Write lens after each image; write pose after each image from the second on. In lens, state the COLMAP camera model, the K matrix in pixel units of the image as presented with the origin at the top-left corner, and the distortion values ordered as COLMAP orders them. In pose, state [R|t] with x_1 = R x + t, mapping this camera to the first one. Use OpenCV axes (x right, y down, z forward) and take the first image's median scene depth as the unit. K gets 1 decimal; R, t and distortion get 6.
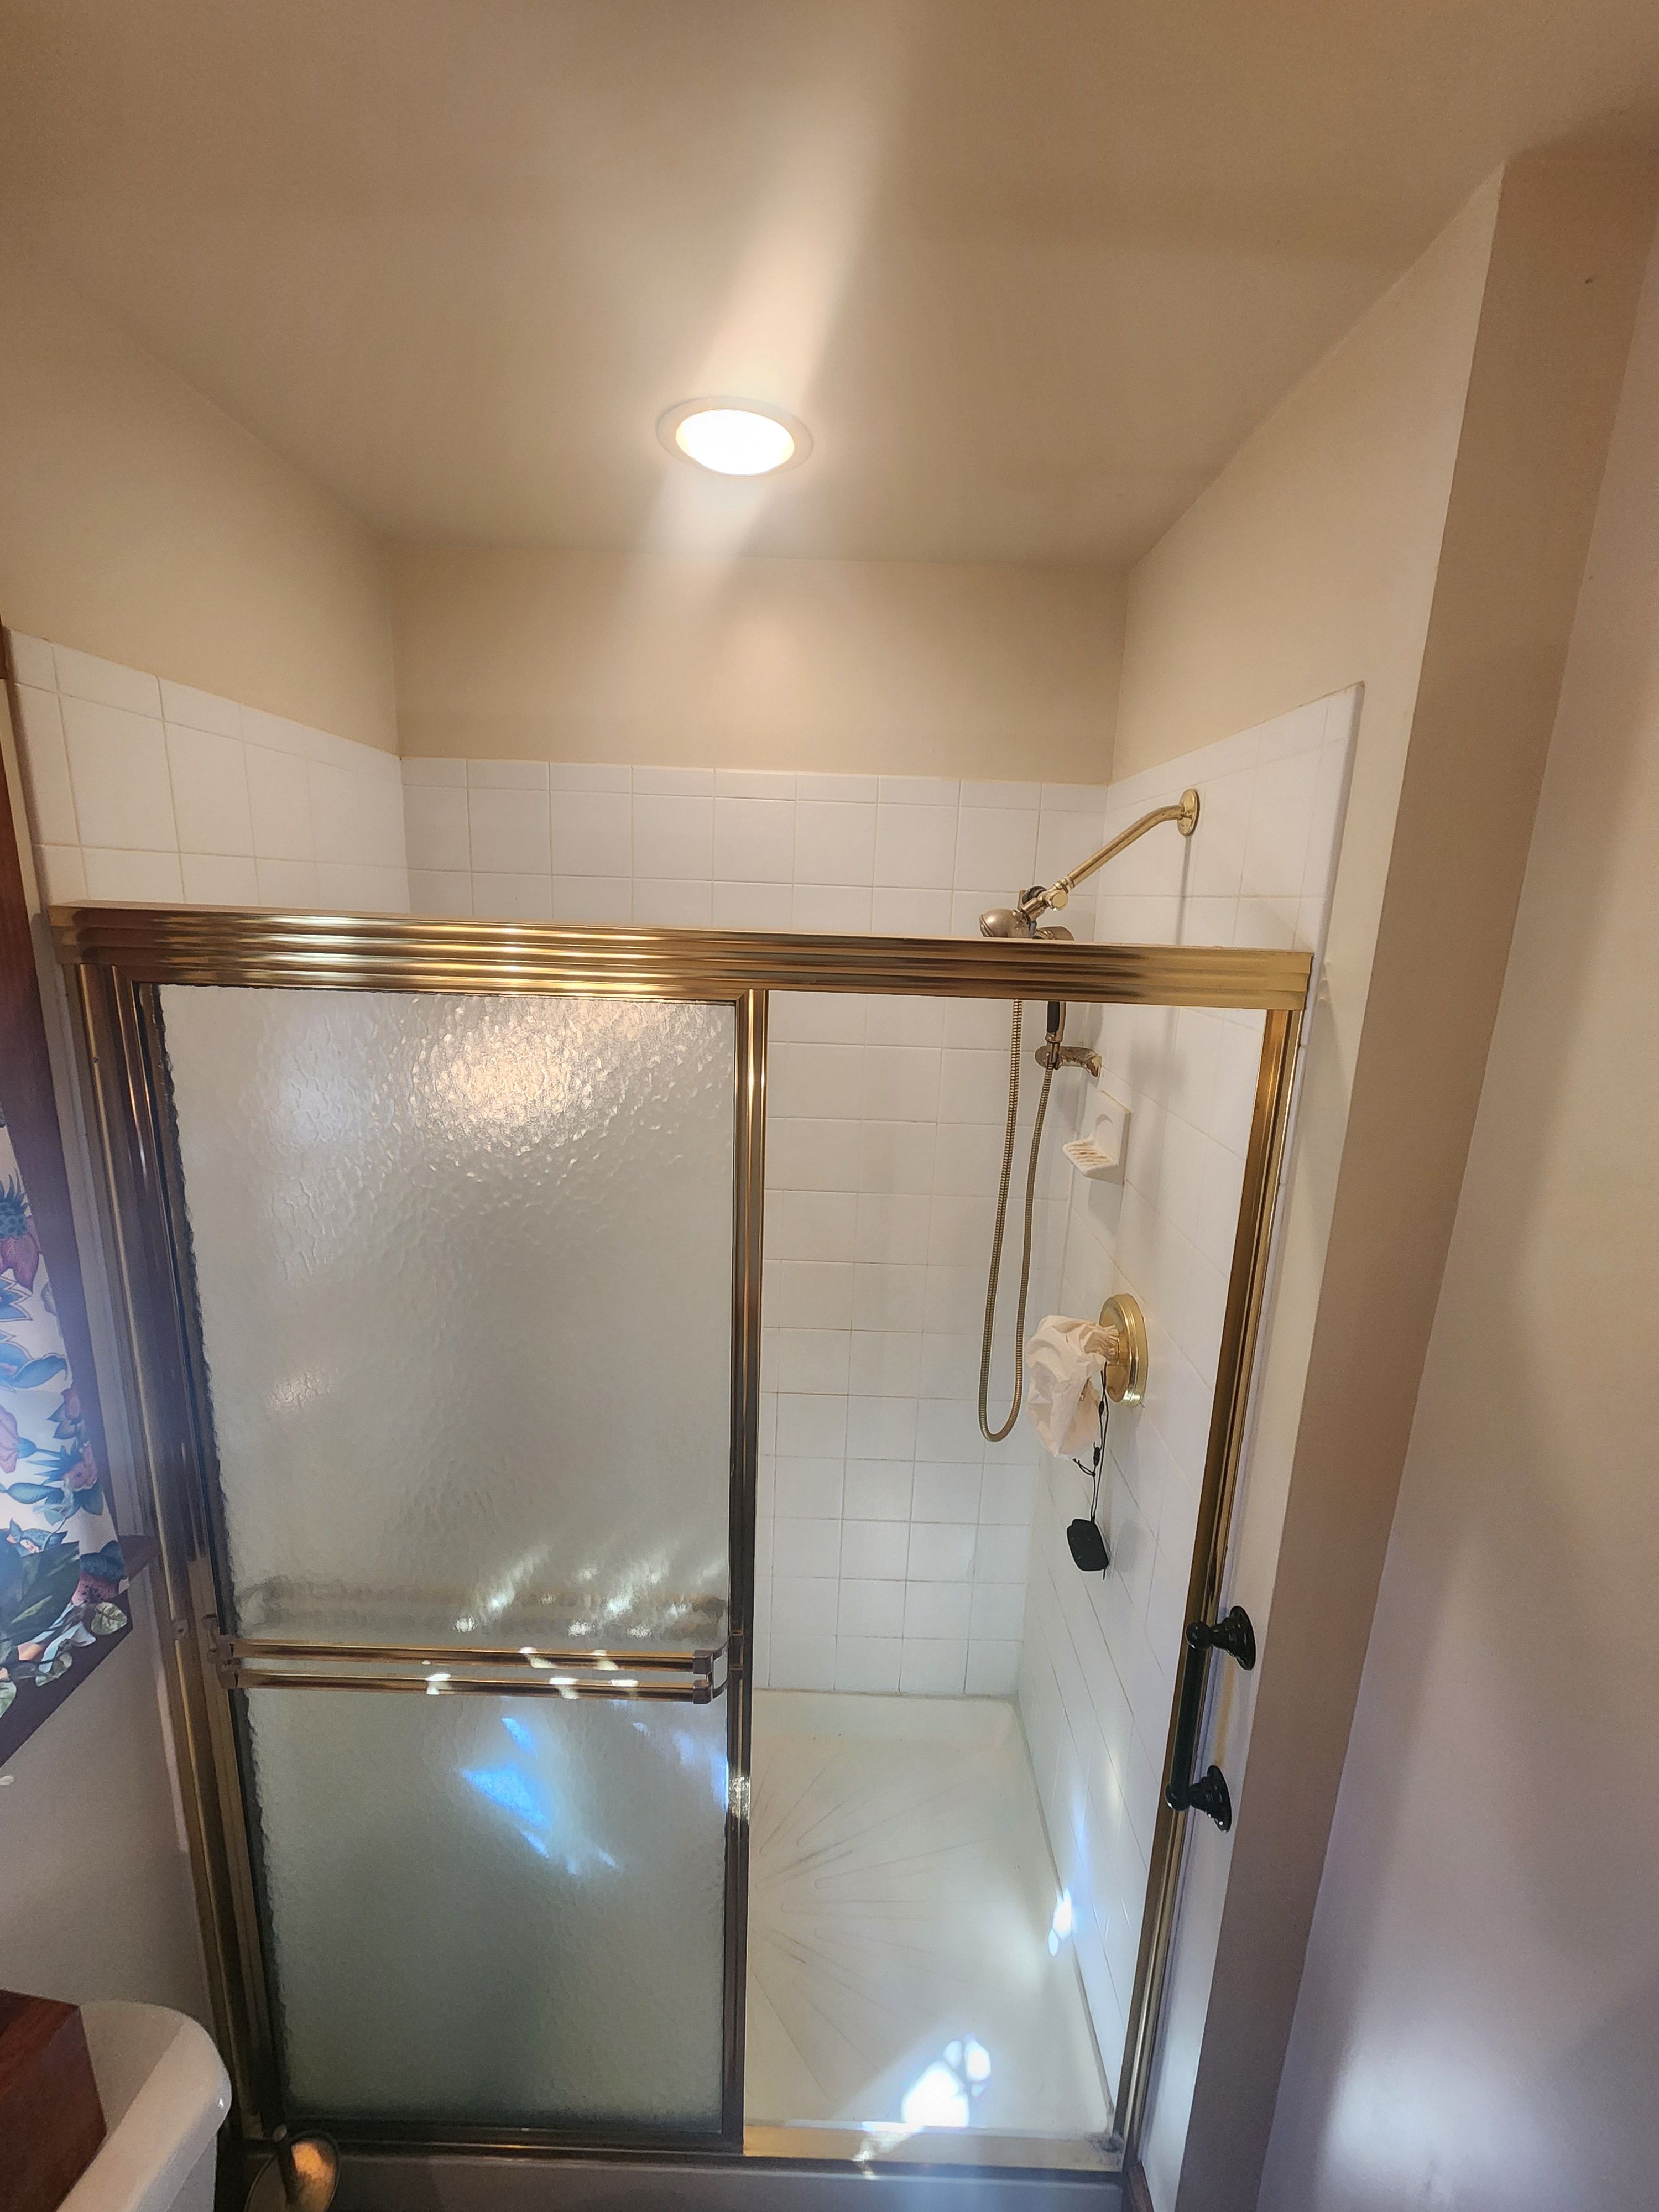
lens RADIAL K [[879.9, 0, 824.7], [0, 879.9, 1125.3], [0, 0, 1]] dist [-0.003112, 0.000924]
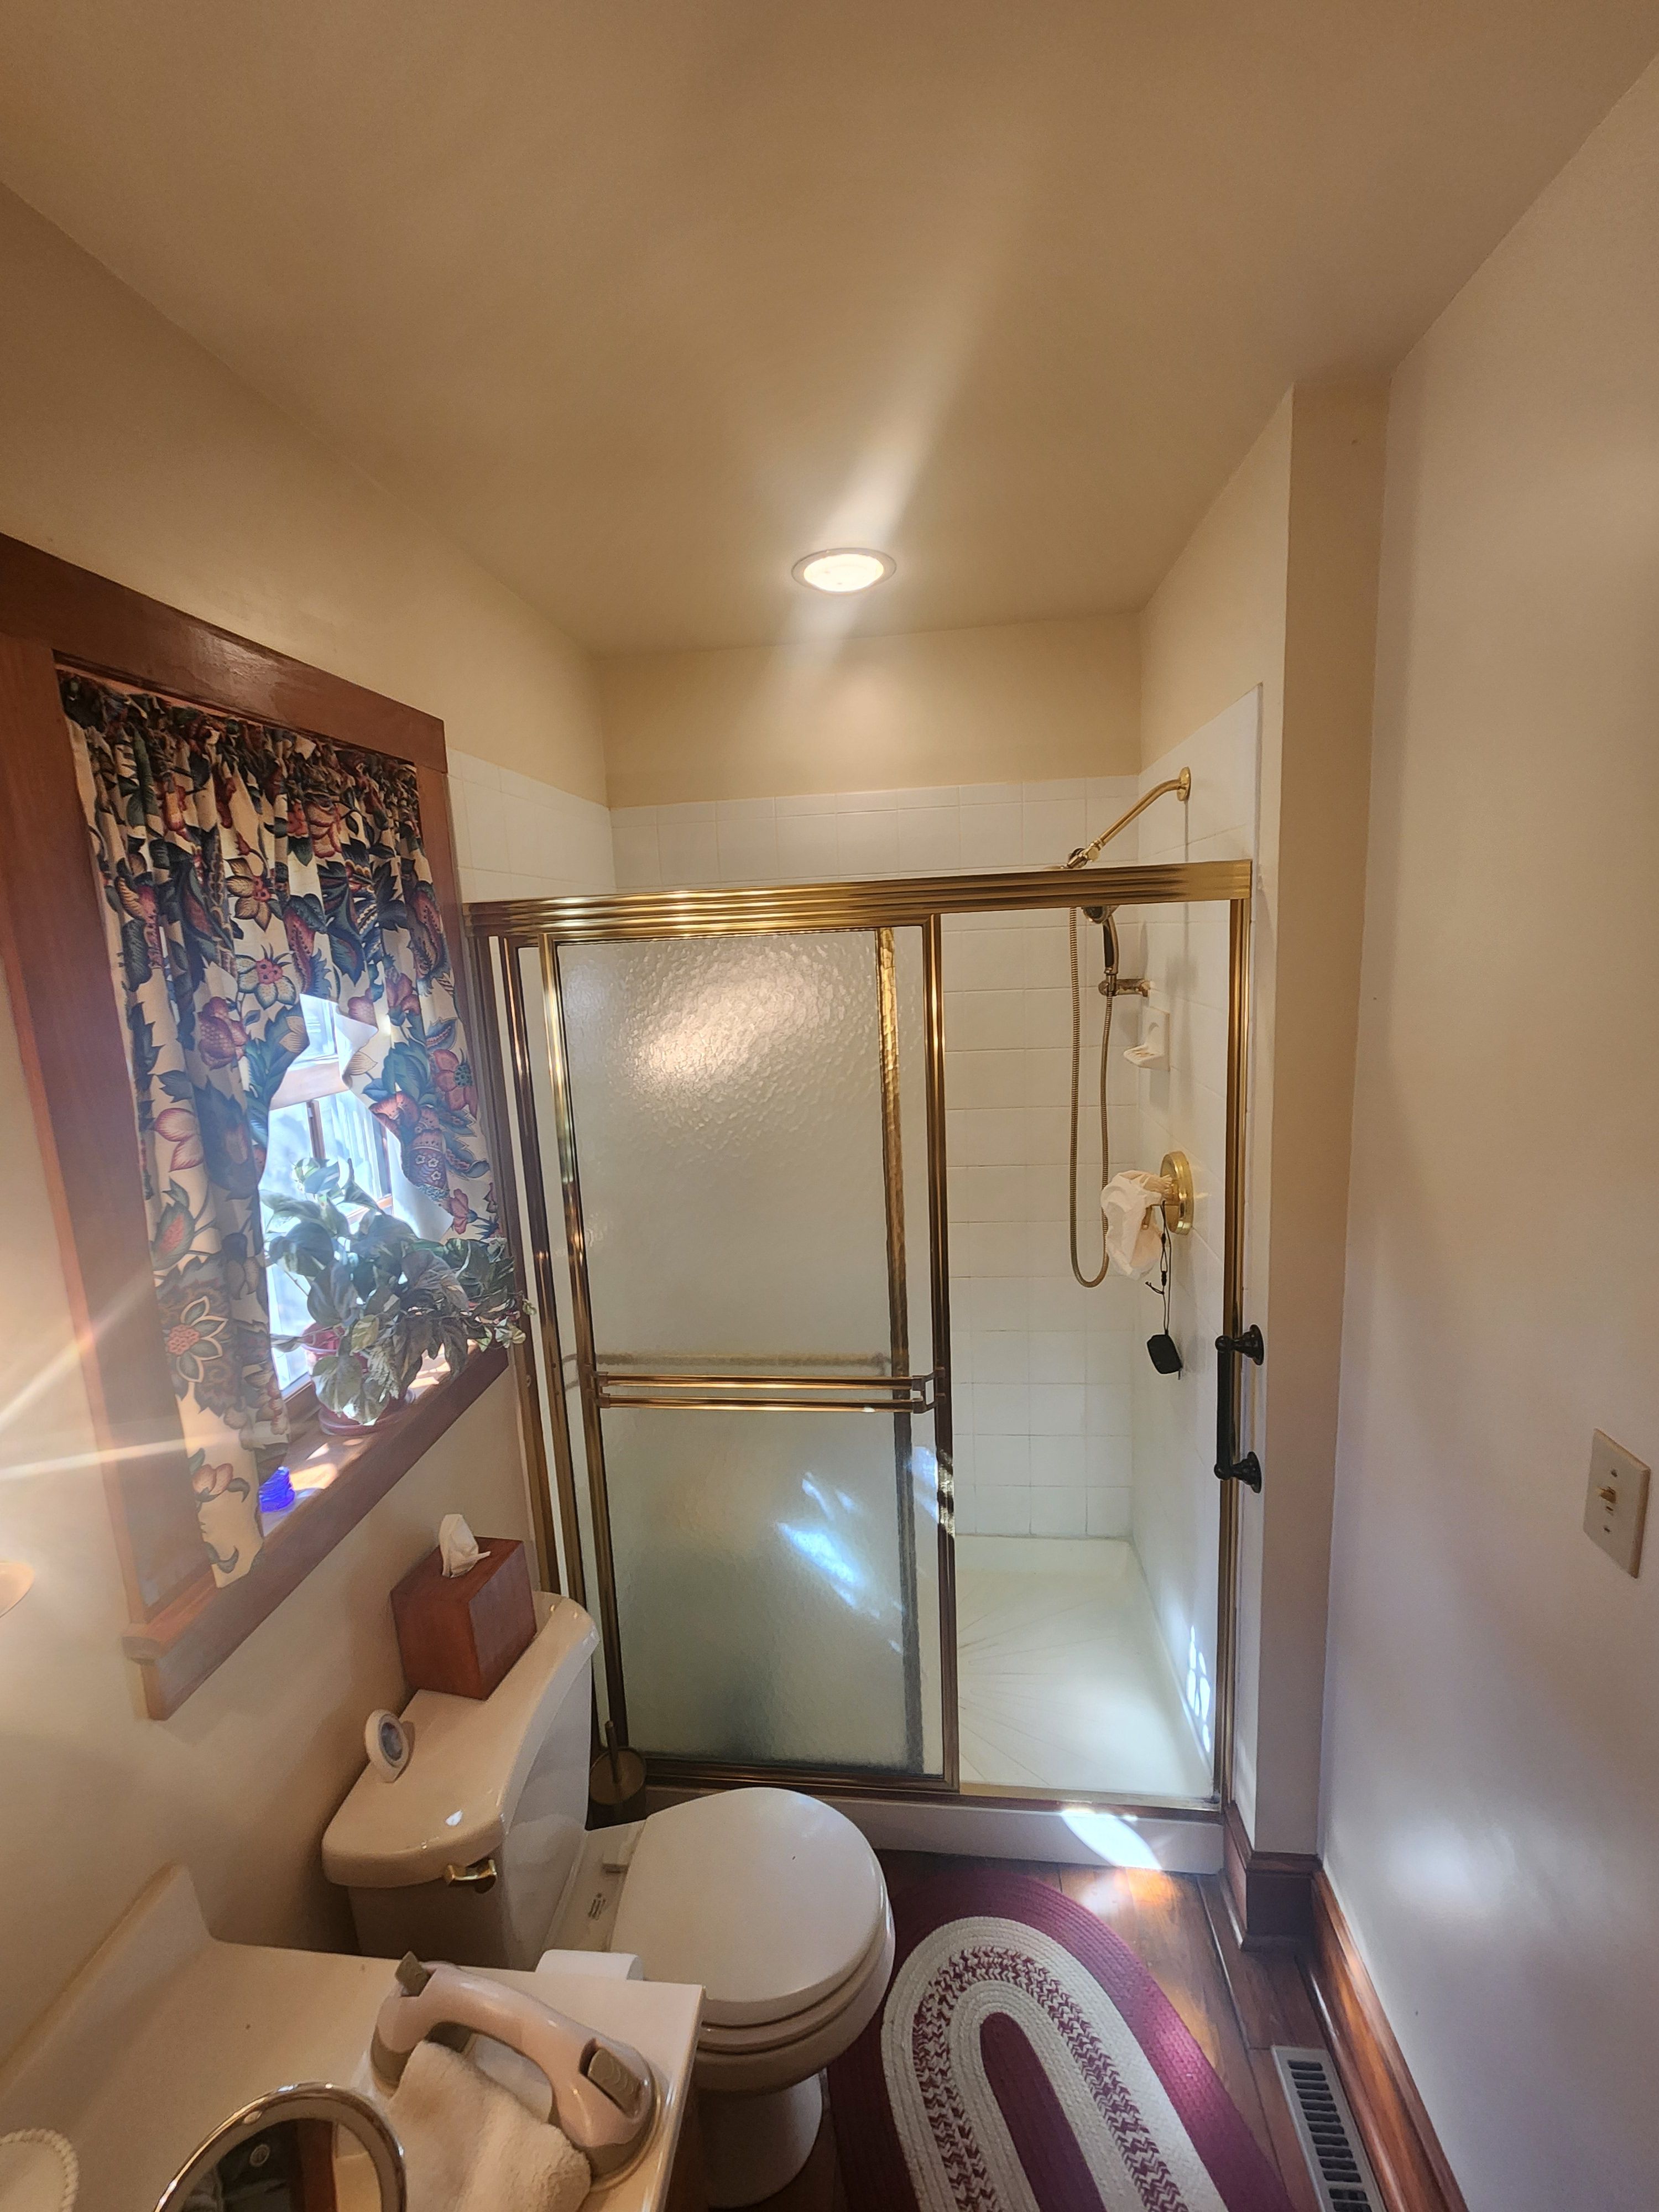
lens RADIAL K [[879.9, 0, 839.7], [0, 879.9, 1107.3], [0, 0, 1]] dist [-0.003112, 0.000924]
pose [[0.992045, -0.068017, -0.105924, -0.010013], [0.061863, 0.996259, -0.060336, 0.183822], [0.109631, 0.053304, 0.992542, -0.367895]]
